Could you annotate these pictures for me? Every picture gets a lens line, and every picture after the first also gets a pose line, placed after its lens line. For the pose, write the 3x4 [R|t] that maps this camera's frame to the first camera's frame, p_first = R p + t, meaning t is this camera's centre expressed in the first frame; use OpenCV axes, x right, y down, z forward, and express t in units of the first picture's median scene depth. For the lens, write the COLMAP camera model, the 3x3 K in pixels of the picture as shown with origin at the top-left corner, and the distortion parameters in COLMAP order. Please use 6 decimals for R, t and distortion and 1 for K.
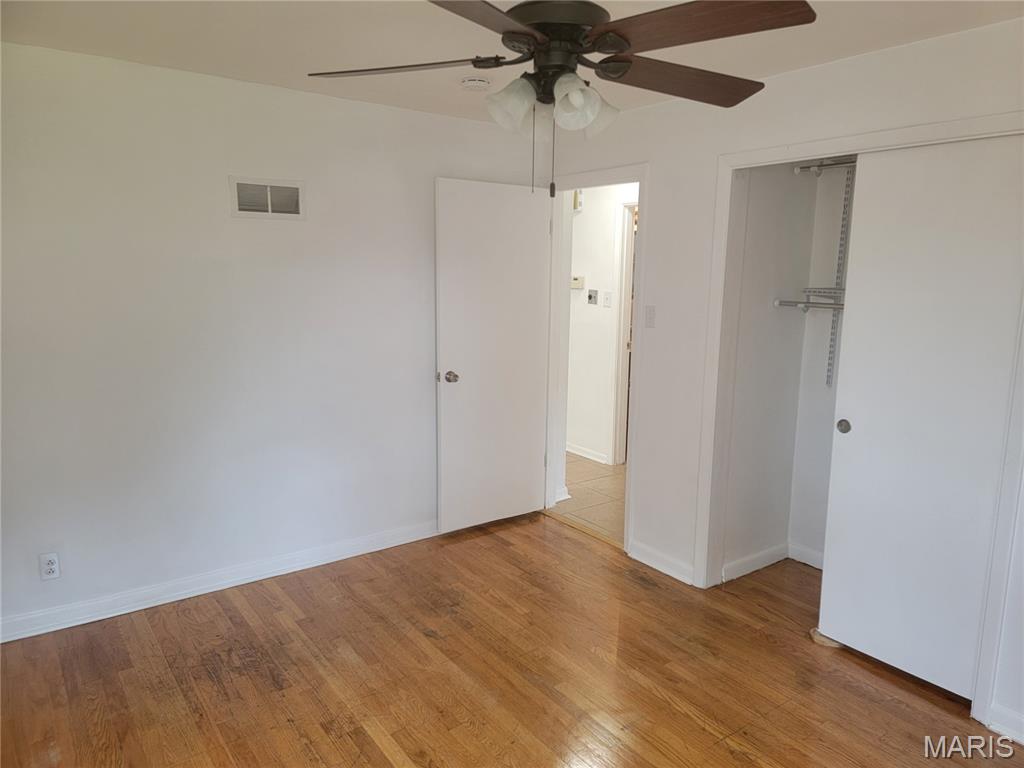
lens RADIAL K [[711.7, 0, 518.8], [0, 711.7, 385.6], [0, 0, 1]] dist [0.024993, -0.006827]
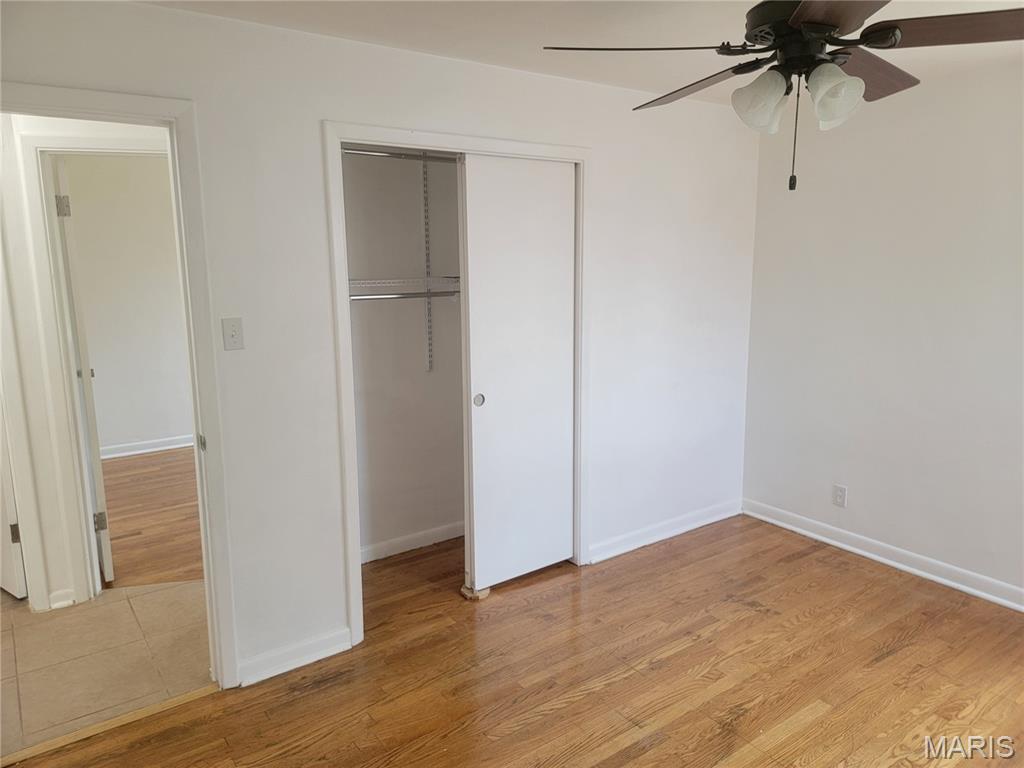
lens RADIAL K [[711.7, 0, 518.8], [0, 711.7, 385.6], [0, 0, 1]] dist [0.024993, -0.006827]
pose [[-0.020822, -0.197810, 0.980019, -0.641783], [0.172258, 0.964863, 0.198411, -0.178224], [-0.984832, 0.172947, 0.013984, 0.941066]]
